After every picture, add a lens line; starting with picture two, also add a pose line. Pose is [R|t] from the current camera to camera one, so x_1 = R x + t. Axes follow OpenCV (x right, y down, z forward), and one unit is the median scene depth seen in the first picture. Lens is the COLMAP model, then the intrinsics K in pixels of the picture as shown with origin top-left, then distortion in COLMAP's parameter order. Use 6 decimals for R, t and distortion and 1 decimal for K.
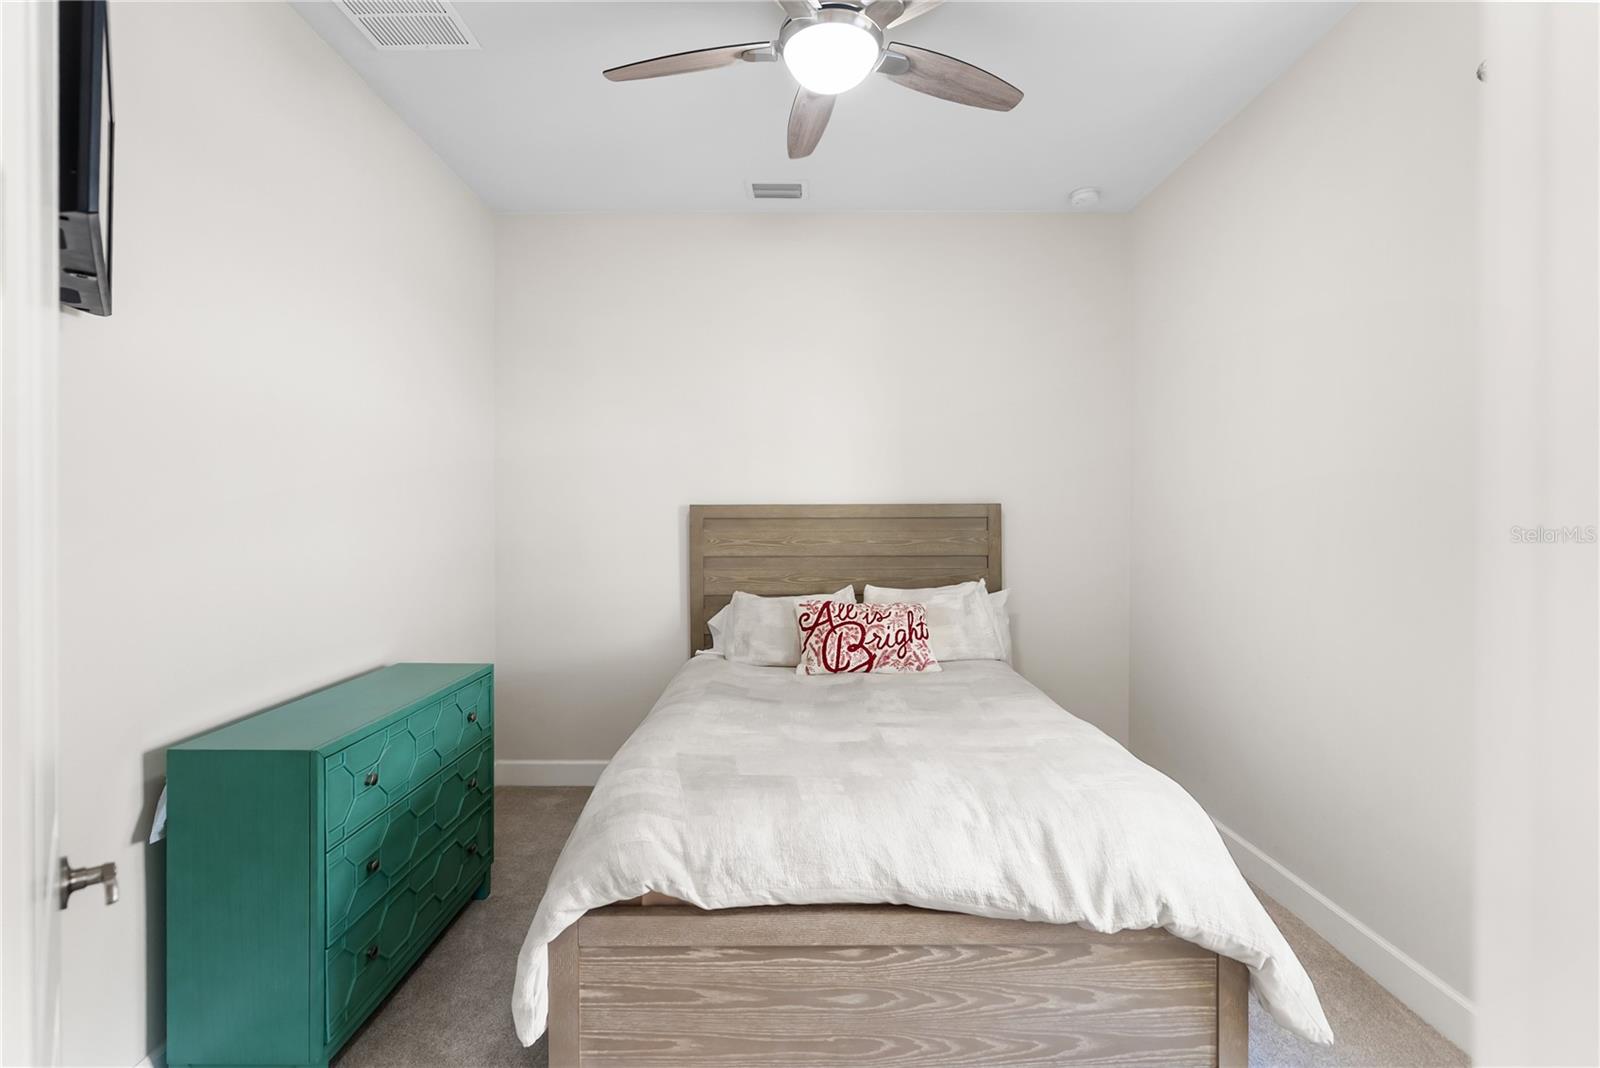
lens RADIAL K [[770.4, 0, 791.0], [0, 770.4, 492.9], [0, 0, 1]] dist [-0.002697, -0.000065]
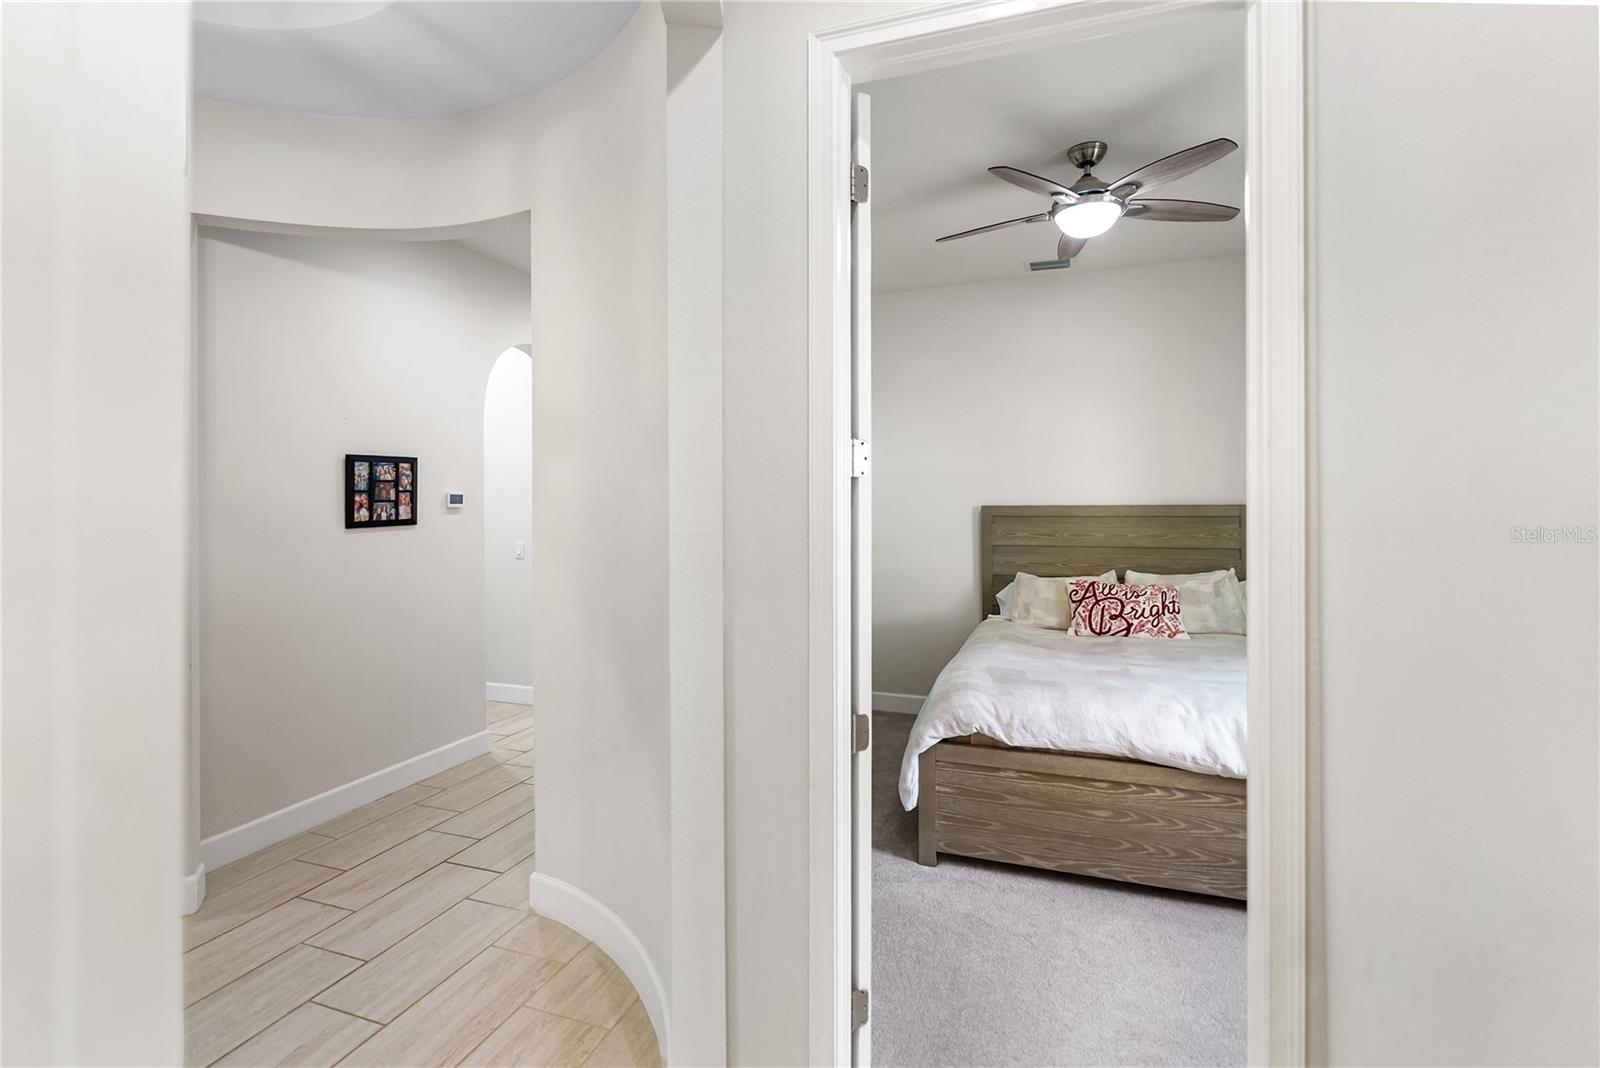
lens RADIAL K [[770.4, 0, 791.0], [0, 770.4, 492.9], [0, 0, 1]] dist [-0.002697, -0.000065]
pose [[0.942191, -0.003832, -0.335054, 0.006568], [0.006953, 0.999943, 0.008117, -0.040201], [0.335003, -0.009977, 0.942164, -0.725559]]
